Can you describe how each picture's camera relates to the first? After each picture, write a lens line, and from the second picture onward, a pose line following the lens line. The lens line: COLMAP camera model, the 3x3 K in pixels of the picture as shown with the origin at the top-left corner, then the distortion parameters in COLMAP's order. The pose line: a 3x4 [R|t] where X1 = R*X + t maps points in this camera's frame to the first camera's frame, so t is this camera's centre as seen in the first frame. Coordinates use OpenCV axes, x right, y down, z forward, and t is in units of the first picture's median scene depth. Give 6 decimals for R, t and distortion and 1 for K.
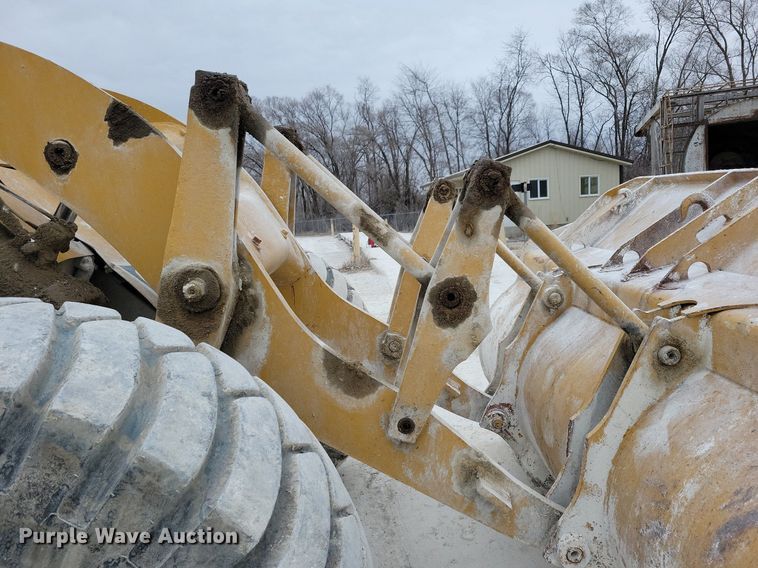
lens RADIAL K [[564.0, 0, 388.3], [0, 564.0, 283.0], [0, 0, 1]] dist [0.066043, -0.049082]
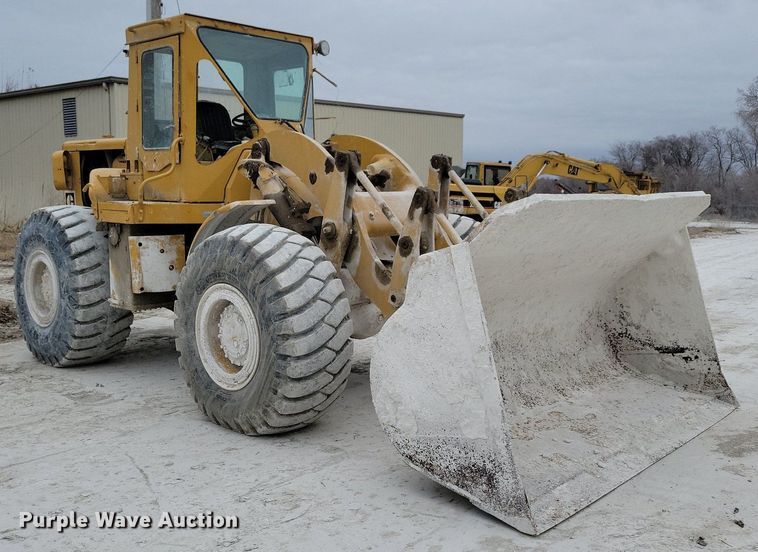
lens RADIAL K [[772.6, 0, 401.3], [0, 772.6, 263.7], [0, 0, 1]] dist [0.071947, 0.000902]
pose [[0.716179, 0.119314, -0.687642, 2.222361], [-0.130506, 0.990794, 0.035992, -0.008619], [0.685606, 0.063965, 0.725157, -1.289943]]
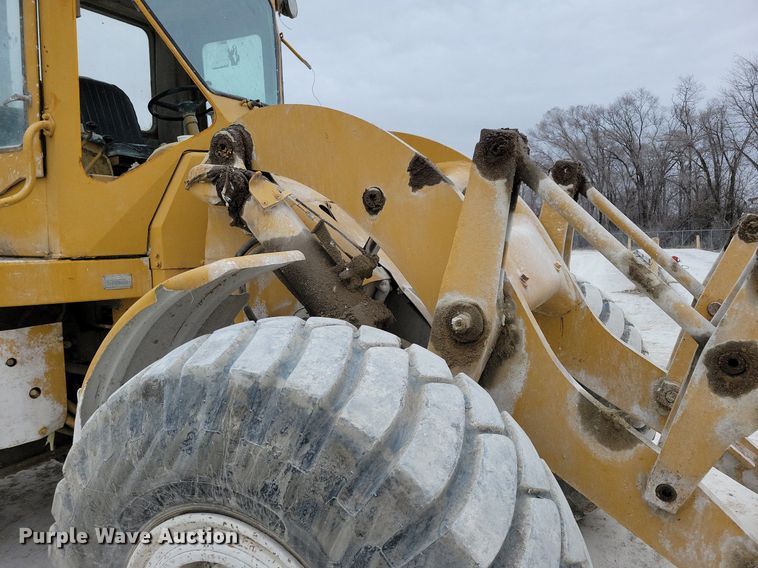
lens RADIAL K [[564.0, 0, 388.3], [0, 564.0, 283.0], [0, 0, 1]] dist [0.066043, -0.049082]
pose [[0.876502, 0.082341, -0.474303, 0.050460], [-0.090420, 0.995887, 0.005796, -0.053171], [0.472830, 0.037806, 0.880342, -0.051614]]
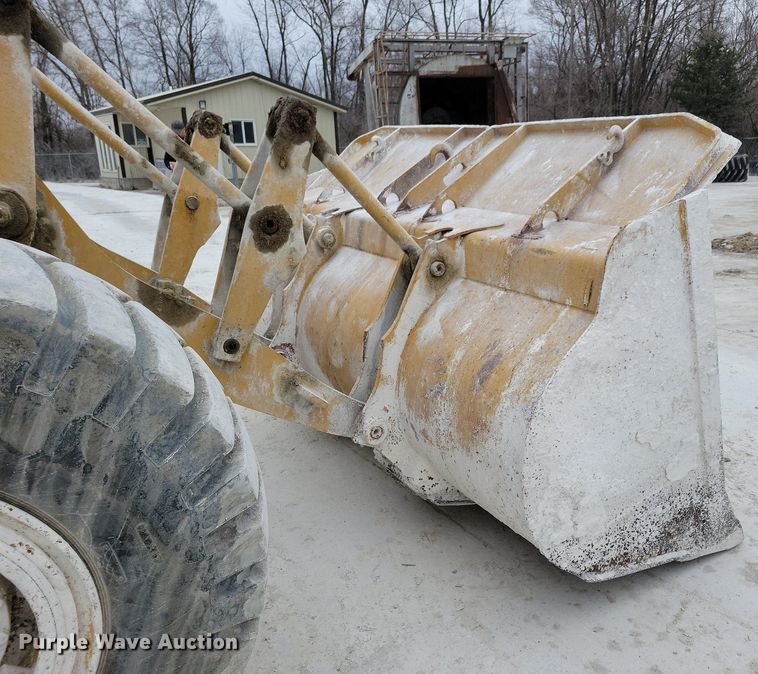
lens RADIAL K [[673.2, 0, 463.0], [0, 673.2, 337.1], [0, 0, 1]] dist [0.061536, -0.044563]
pose [[0.841147, -0.096775, 0.532077, -0.284405], [0.029461, 0.990598, 0.133599, 0.074371], [-0.540003, -0.096701, 0.836090, -0.323124]]
